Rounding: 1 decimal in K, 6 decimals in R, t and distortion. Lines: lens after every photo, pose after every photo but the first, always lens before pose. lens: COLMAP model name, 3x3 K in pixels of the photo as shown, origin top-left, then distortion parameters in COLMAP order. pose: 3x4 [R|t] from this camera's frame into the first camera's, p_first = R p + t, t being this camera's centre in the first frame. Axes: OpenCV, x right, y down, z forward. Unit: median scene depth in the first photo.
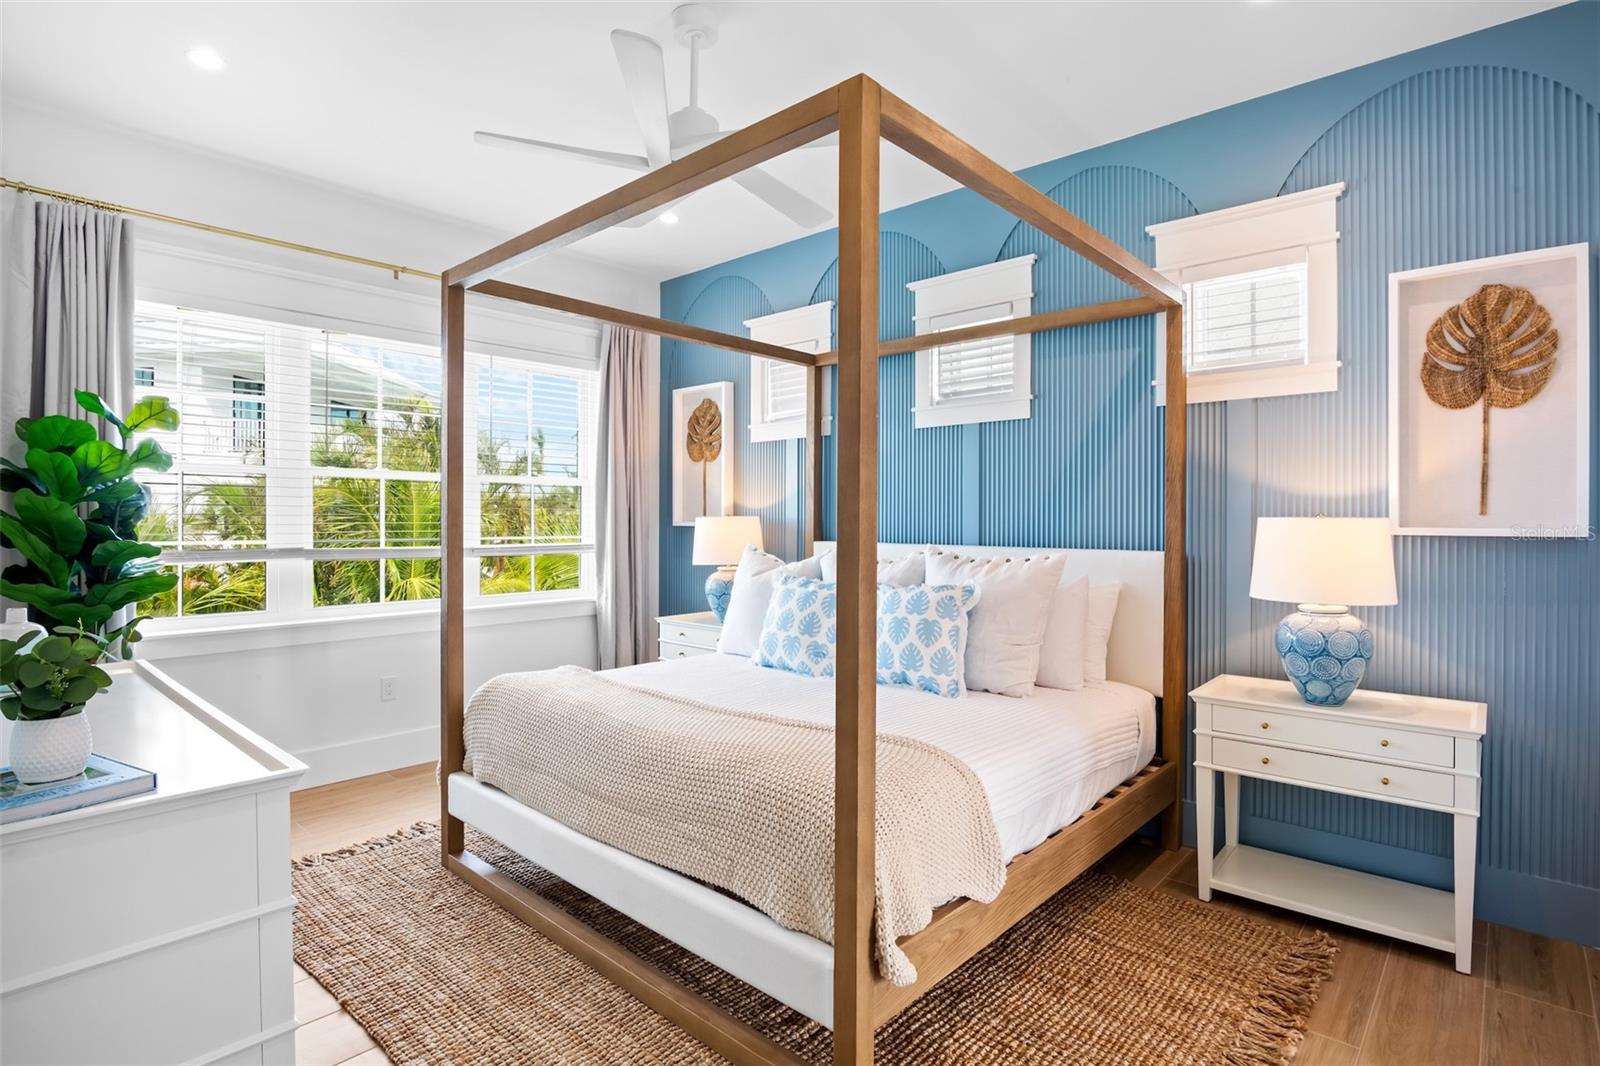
lens RADIAL K [[792.3, 0, 793.0], [0, 792.3, 517.3], [0, 0, 1]] dist [-0.017814, -0.000184]
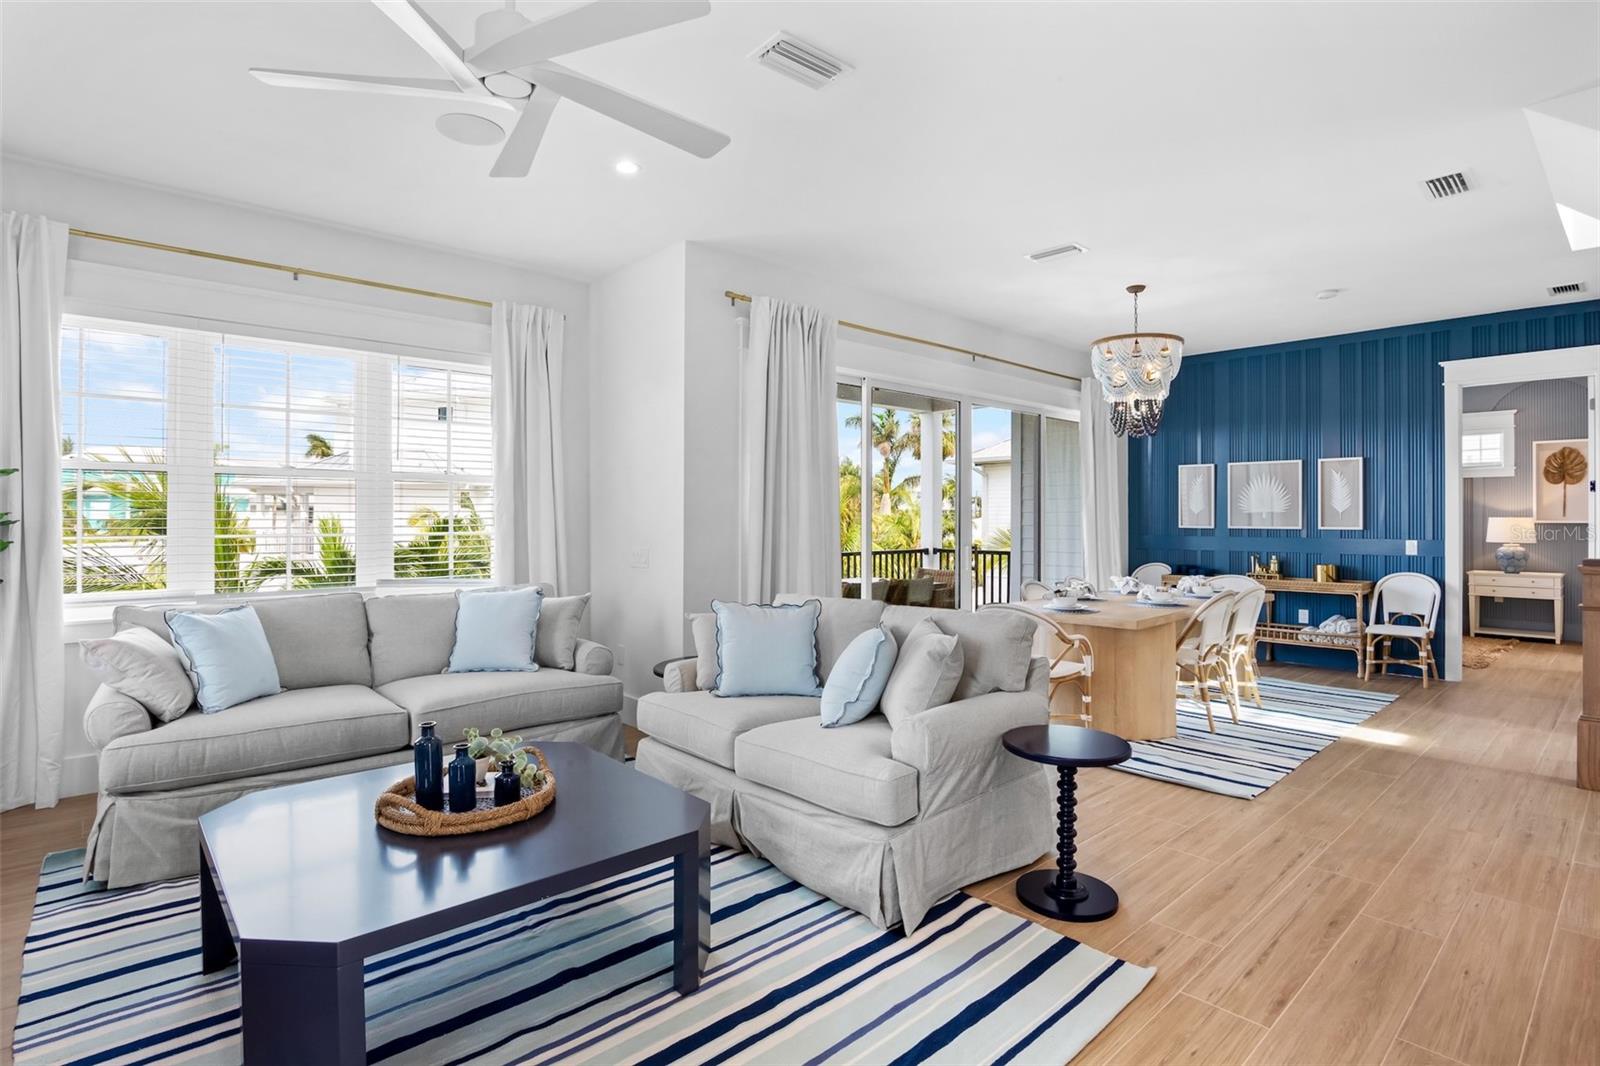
lens RADIAL K [[792.3, 0, 793.0], [0, 792.3, 517.3], [0, 0, 1]] dist [-0.017814, -0.000184]
pose [[0.995163, -0.000910, -0.098234, -2.032177], [0.000390, 0.999986, -0.005318, 0.016607], [0.098238, 0.005254, 0.995149, -2.588147]]
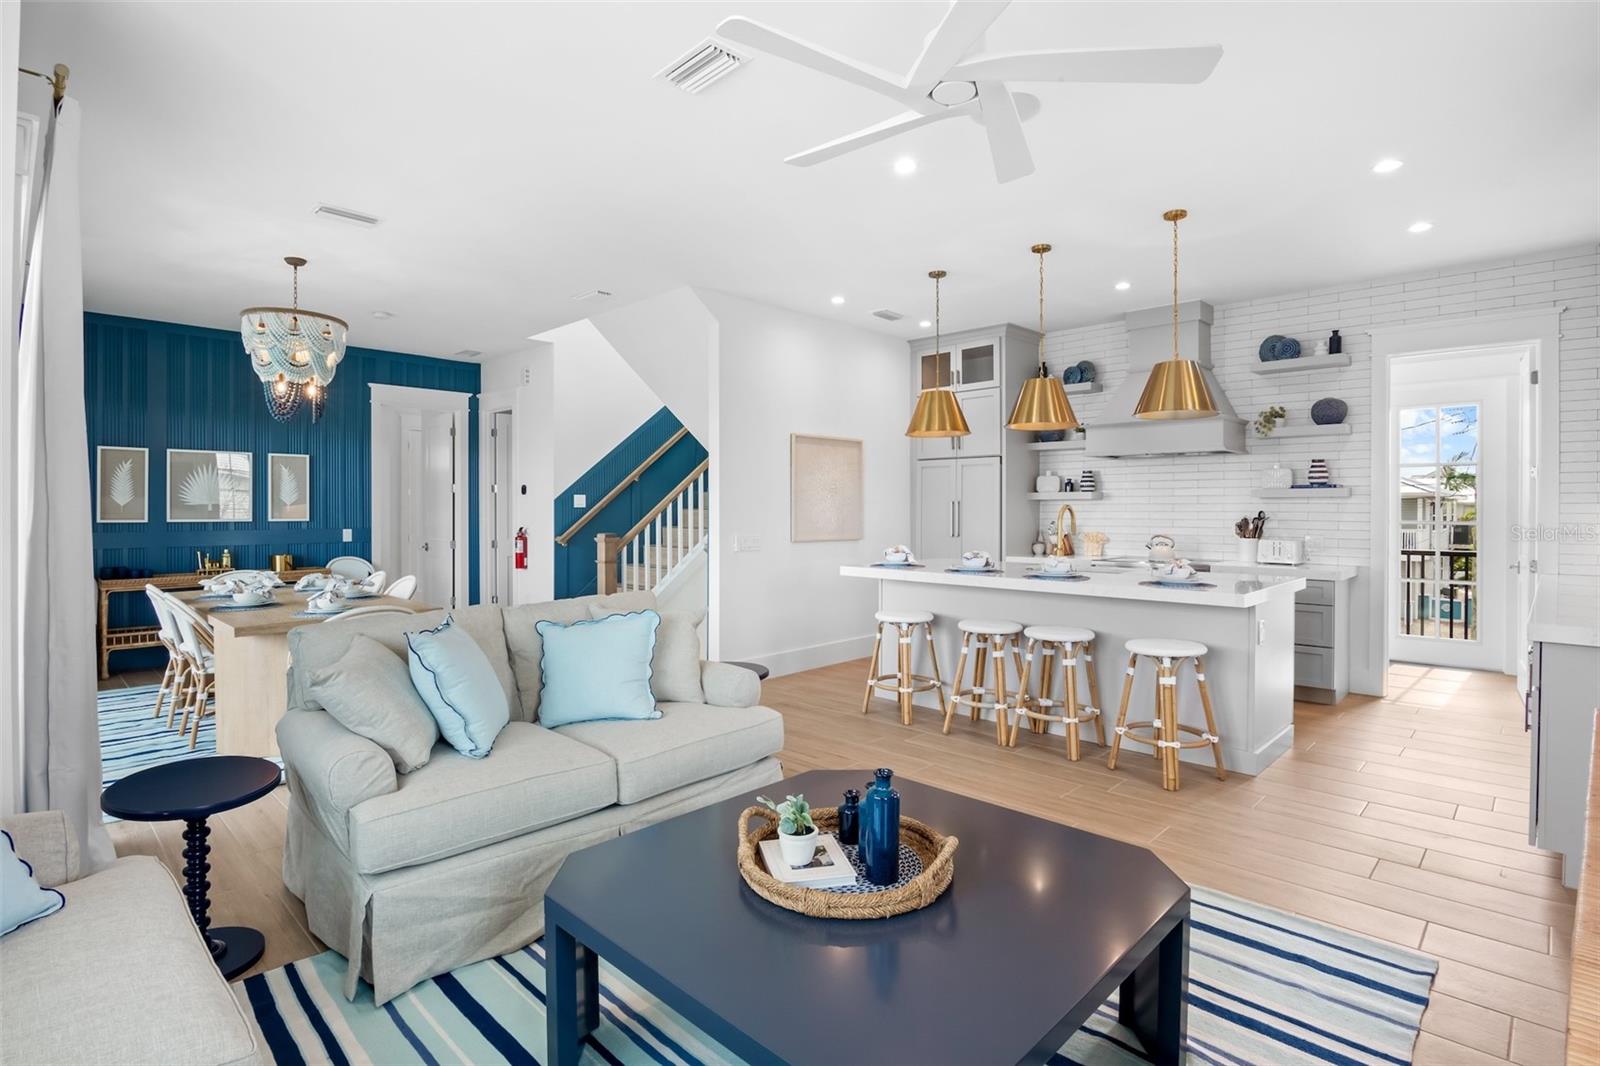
lens RADIAL K [[792.3, 0, 793.0], [0, 792.3, 517.3], [0, 0, 1]] dist [-0.017814, -0.000184]
pose [[0.037670, -0.009026, 0.999249, -3.236159], [0.005069, 0.999948, 0.008841, 0.015161], [-0.999277, 0.004733, 0.037713, -1.682891]]
